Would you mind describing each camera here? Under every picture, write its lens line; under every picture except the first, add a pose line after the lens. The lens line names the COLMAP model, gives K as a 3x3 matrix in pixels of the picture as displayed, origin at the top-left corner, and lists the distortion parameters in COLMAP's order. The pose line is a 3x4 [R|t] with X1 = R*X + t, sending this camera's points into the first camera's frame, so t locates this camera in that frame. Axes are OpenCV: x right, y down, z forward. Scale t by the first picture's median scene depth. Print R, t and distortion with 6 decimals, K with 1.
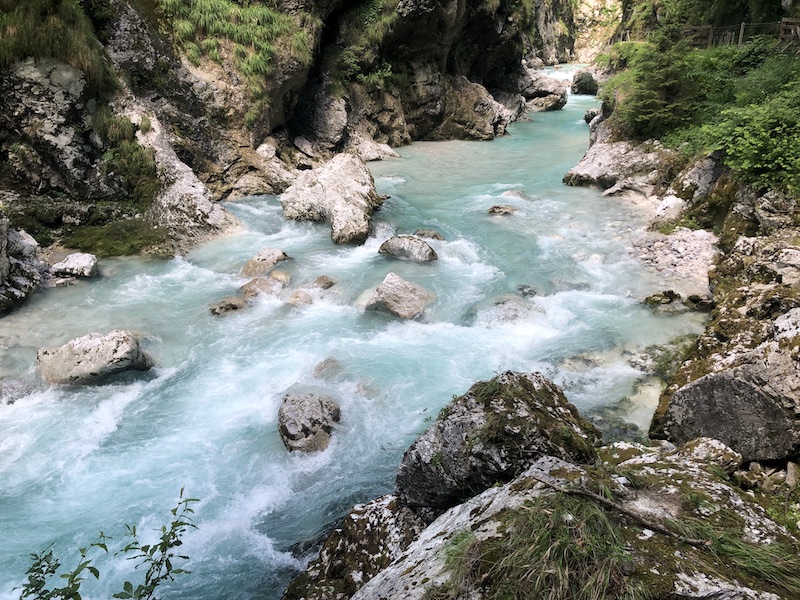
lens RADIAL K [[657.8, 0, 401.0], [0, 657.8, 296.6], [0, 0, 1]] dist [0.035519, -0.040938]
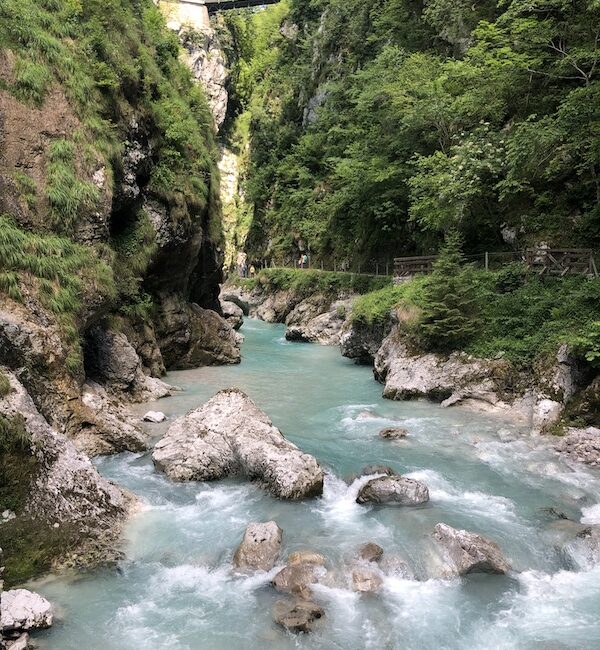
lens RADIAL K [[656.4, 0, 300.5], [0, 656.4, 324.6], [0, 0, 1]] dist [0.014517, 0.000000]
pose [[0.876026, -0.056806, 0.478907, -0.413500], [0.188013, 0.954694, -0.230675, -0.087362], [-0.444106, 0.292118, 0.847016, 0.202690]]
